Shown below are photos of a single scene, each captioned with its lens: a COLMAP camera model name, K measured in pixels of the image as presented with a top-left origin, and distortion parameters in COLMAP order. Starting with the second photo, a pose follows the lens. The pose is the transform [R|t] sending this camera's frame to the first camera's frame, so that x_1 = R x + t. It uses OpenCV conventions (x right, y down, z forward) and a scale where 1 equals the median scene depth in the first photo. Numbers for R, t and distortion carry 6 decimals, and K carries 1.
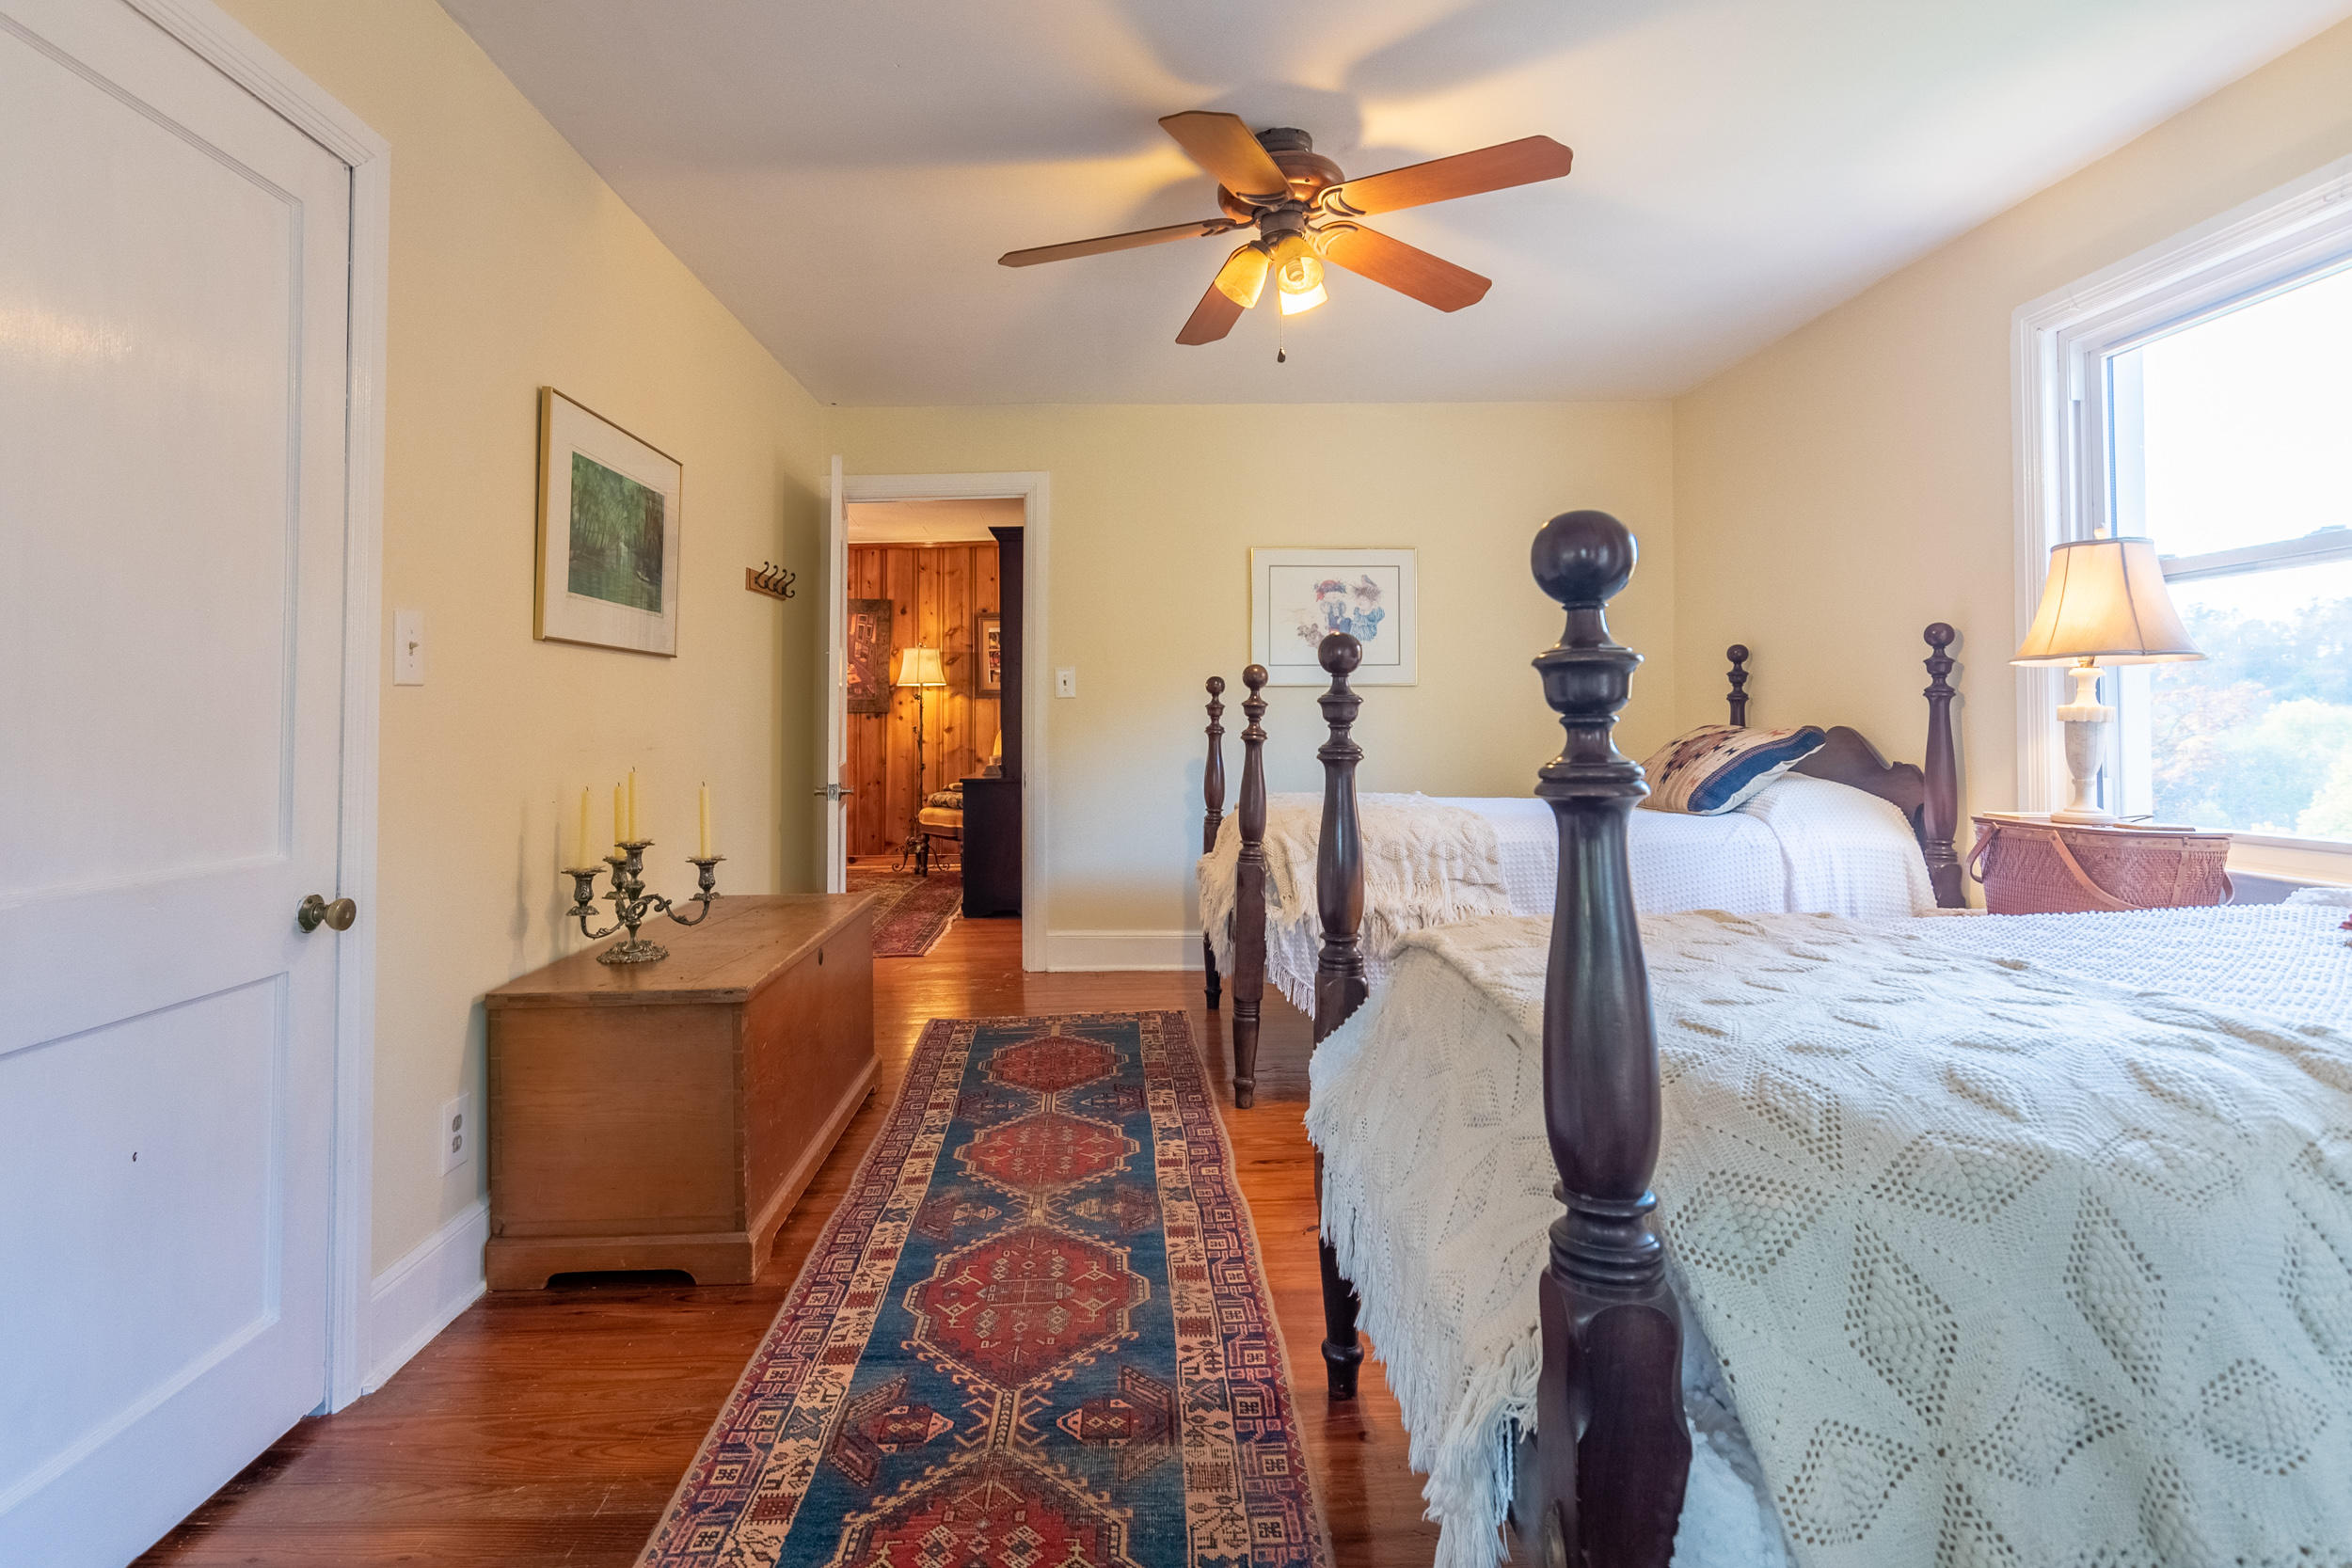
lens RADIAL K [[1161.4, 0, 1125.9], [0, 1161.4, 688.1], [0, 0, 1]] dist [-0.000906, 0.001945]
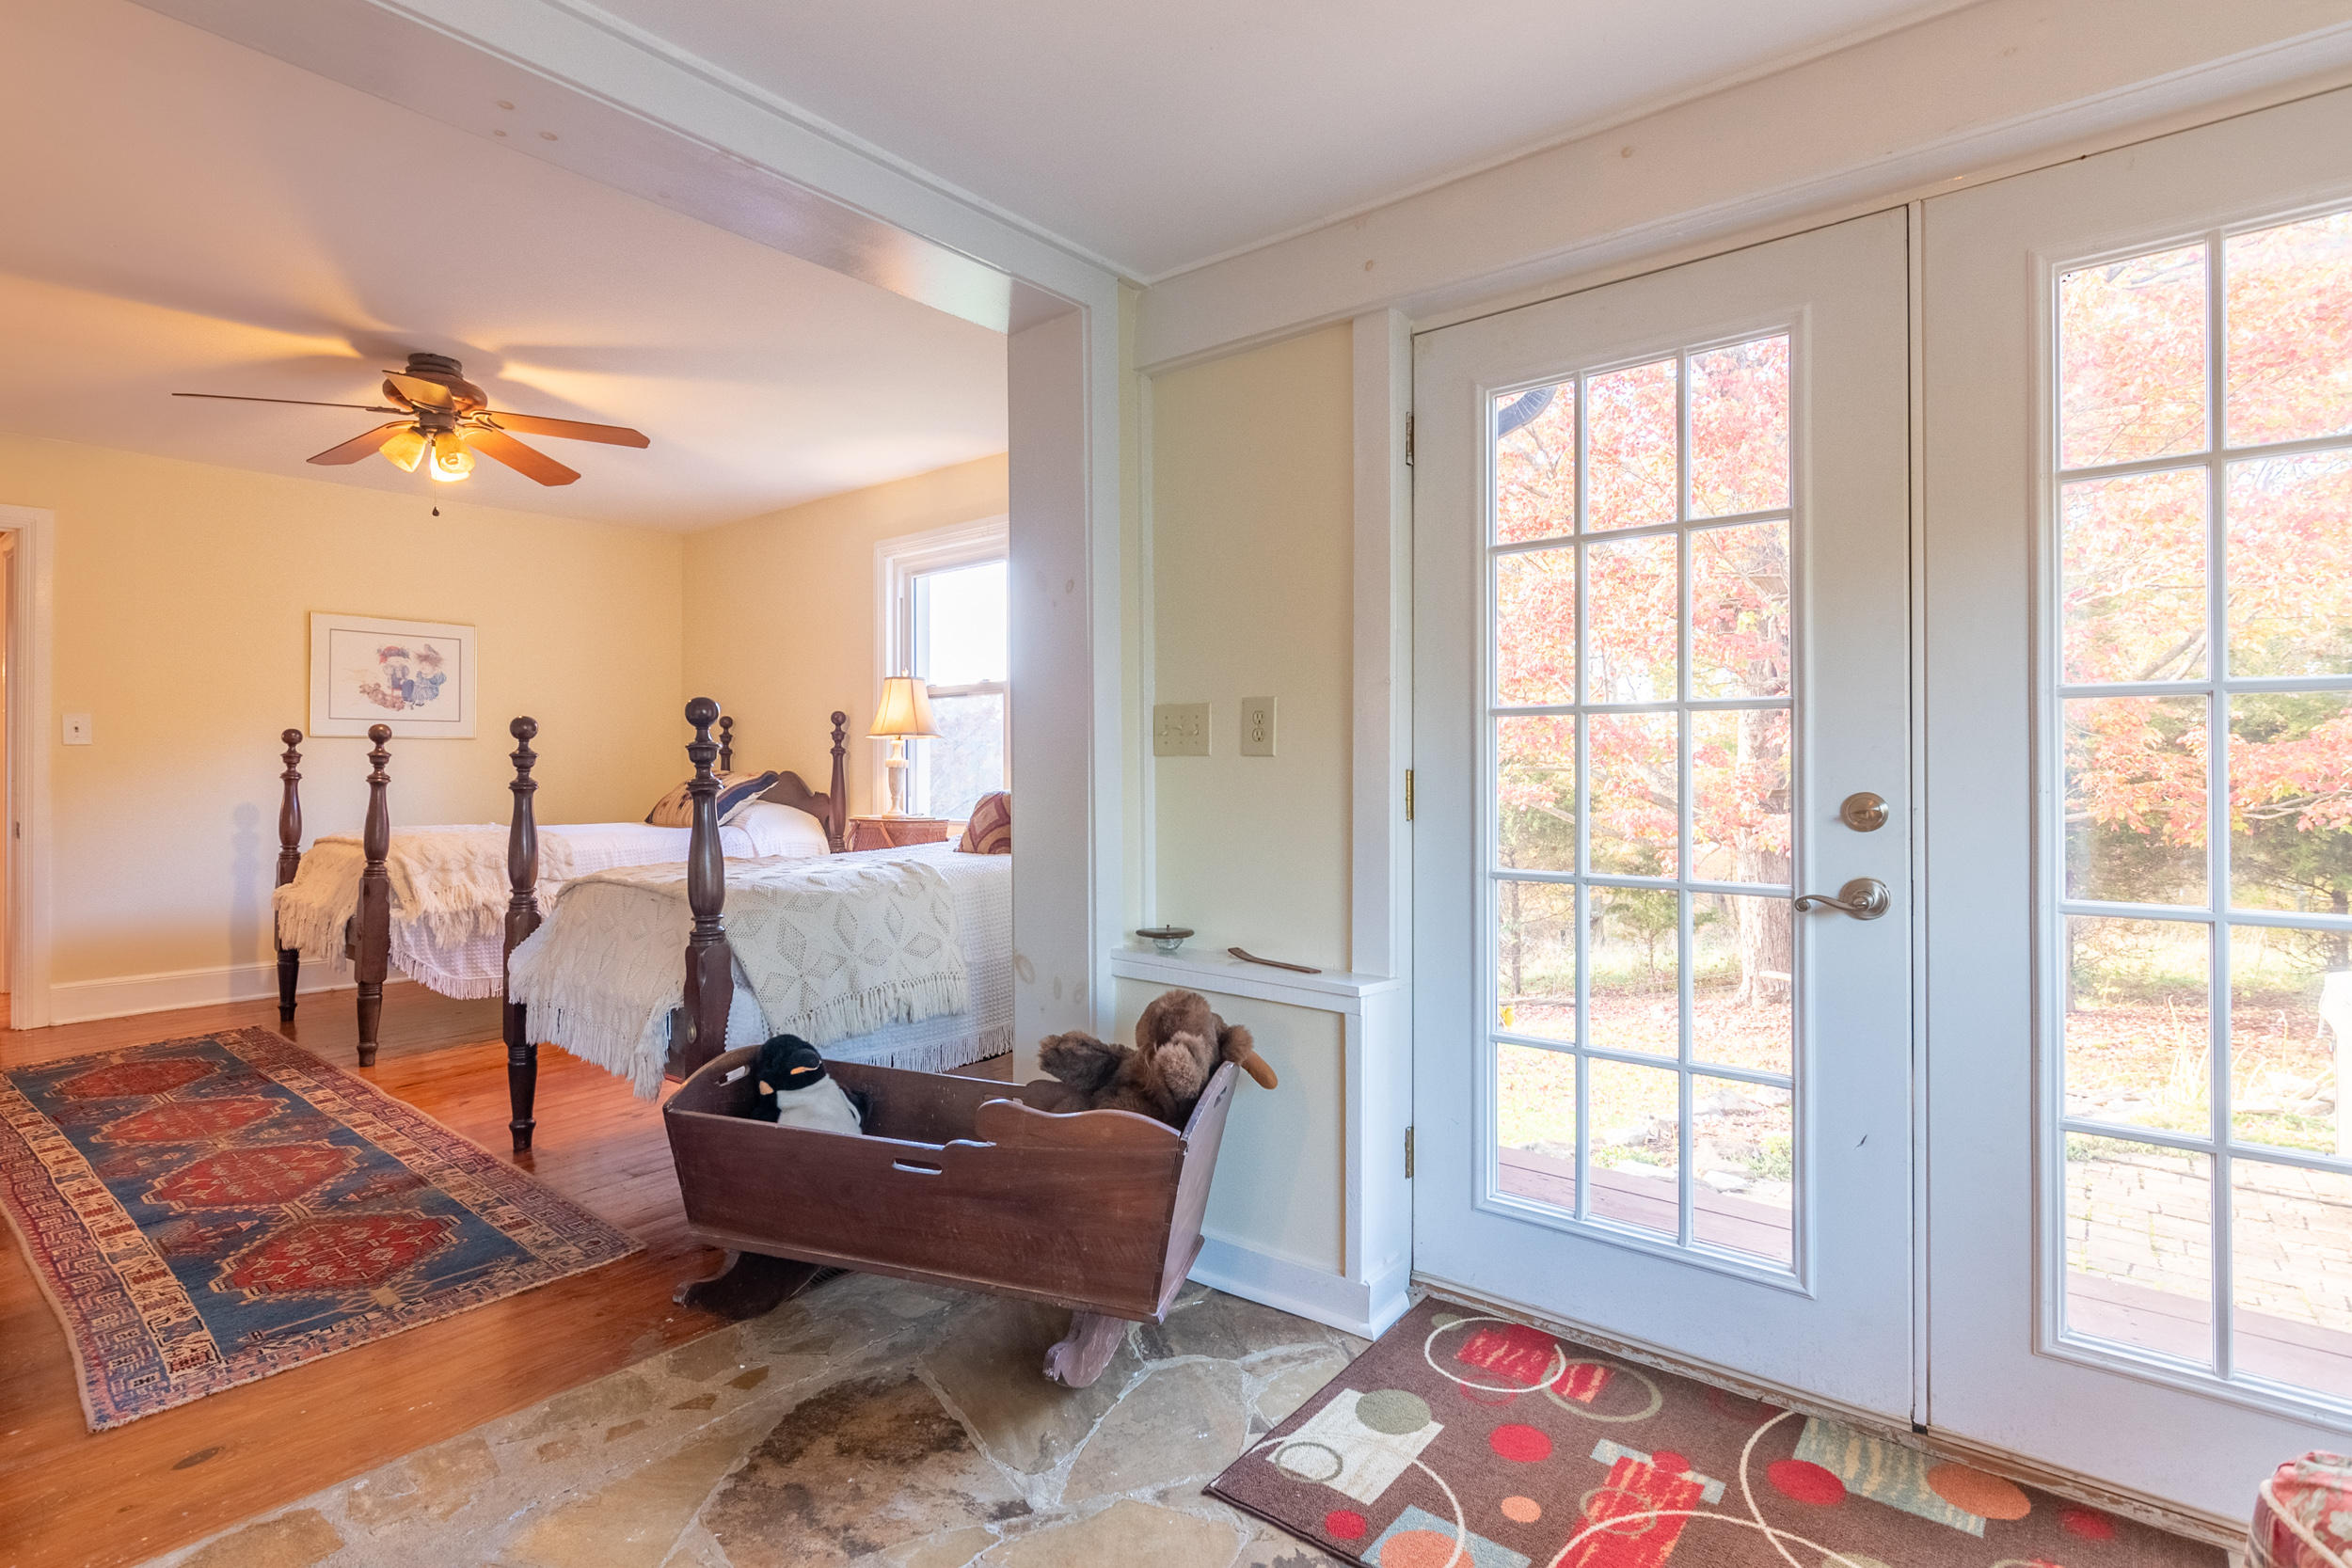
lens RADIAL K [[1161.4, 0, 1169.1], [0, 1161.4, 766.1], [0, 0, 1]] dist [-0.000906, 0.001945]
pose [[0.650019, 0.001160, 0.759917, -0.358664], [-0.020416, 0.999665, 0.015938, -0.014241], [-0.759644, -0.025875, 0.649824, -0.608731]]
